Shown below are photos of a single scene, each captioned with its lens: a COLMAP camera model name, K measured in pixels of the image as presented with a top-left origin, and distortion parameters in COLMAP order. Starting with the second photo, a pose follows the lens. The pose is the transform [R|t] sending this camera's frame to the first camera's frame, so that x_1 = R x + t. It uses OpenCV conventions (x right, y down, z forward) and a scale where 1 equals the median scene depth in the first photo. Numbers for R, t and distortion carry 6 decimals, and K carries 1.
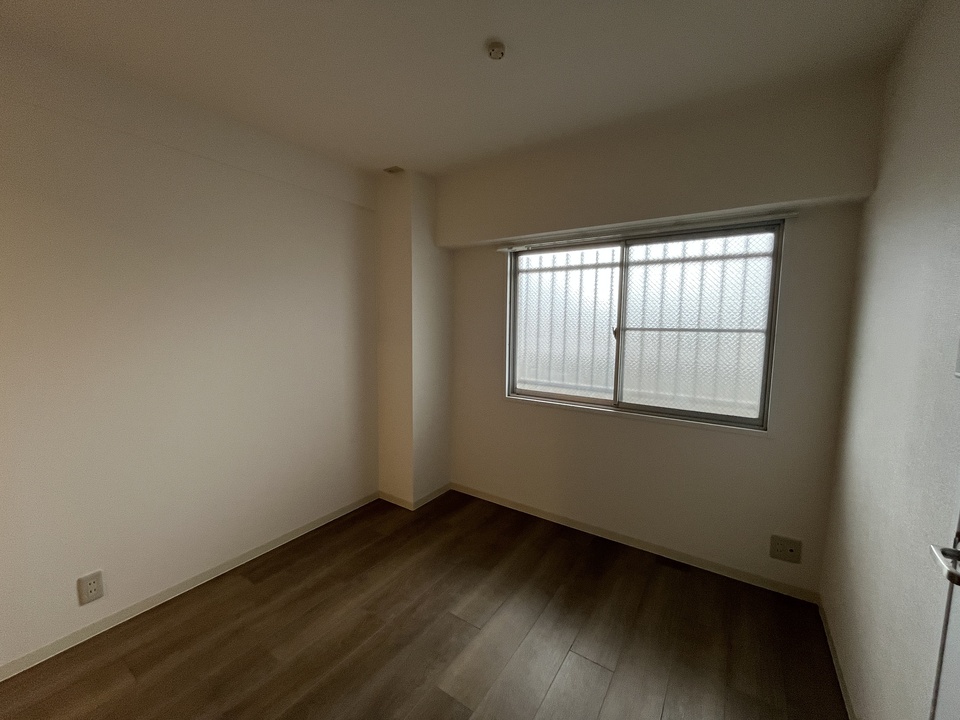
lens RADIAL K [[387.1, 0, 472.9], [0, 387.1, 358.1], [0, 0, 1]] dist [-0.001957, -0.000228]
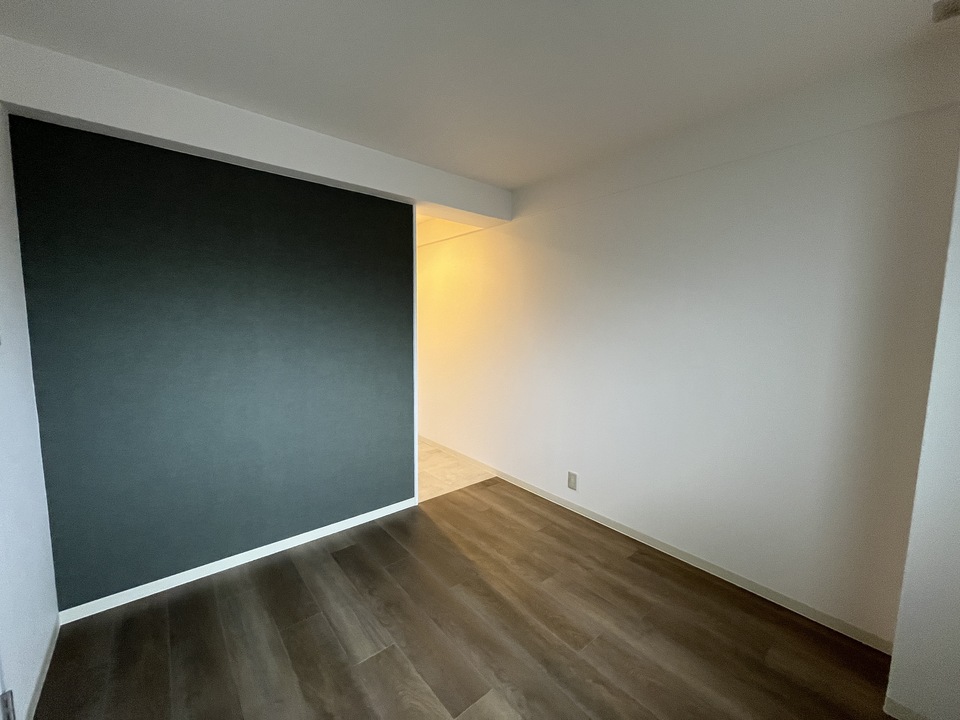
lens RADIAL K [[387.1, 0, 479.3], [0, 387.1, 358.7], [0, 0, 1]] dist [-0.001957, -0.000228]
pose [[-0.265832, 0.079980, -0.960696, 0.488276], [-0.107157, 0.987925, 0.111898, -0.049548], [0.958045, 0.132692, -0.254052, 0.692817]]
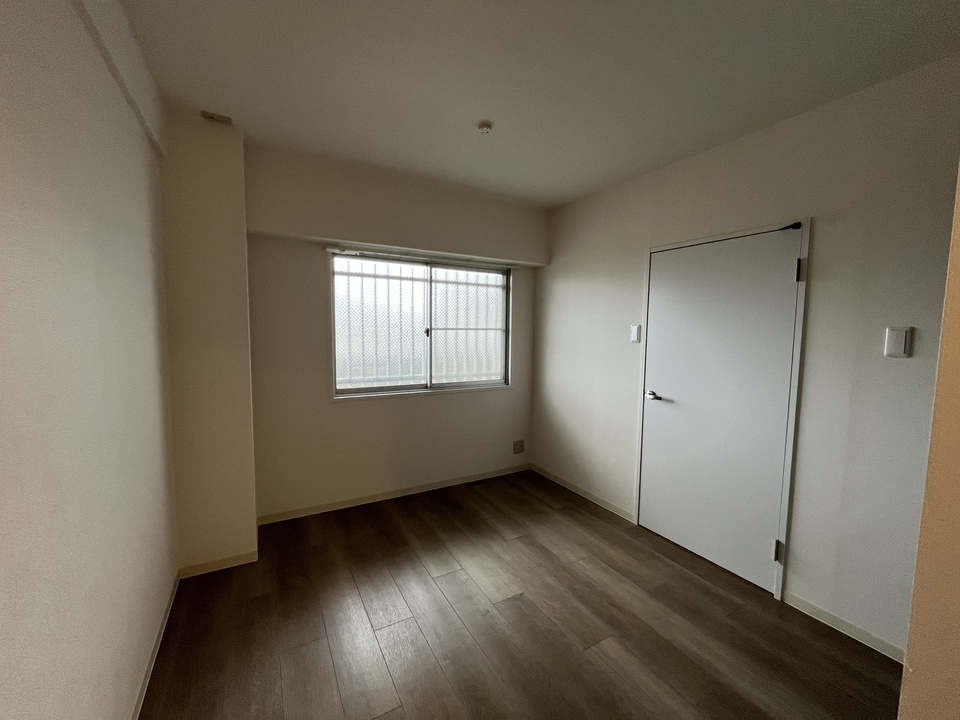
lens RADIAL K [[387.1, 0, 476.2], [0, 387.1, 356.9], [0, 0, 1]] dist [-0.001957, -0.000228]
pose [[0.445422, -0.065851, 0.892896, -0.761810], [0.079037, 0.996290, 0.034049, -0.012198], [-0.891825, 0.055406, 0.448975, 0.271175]]
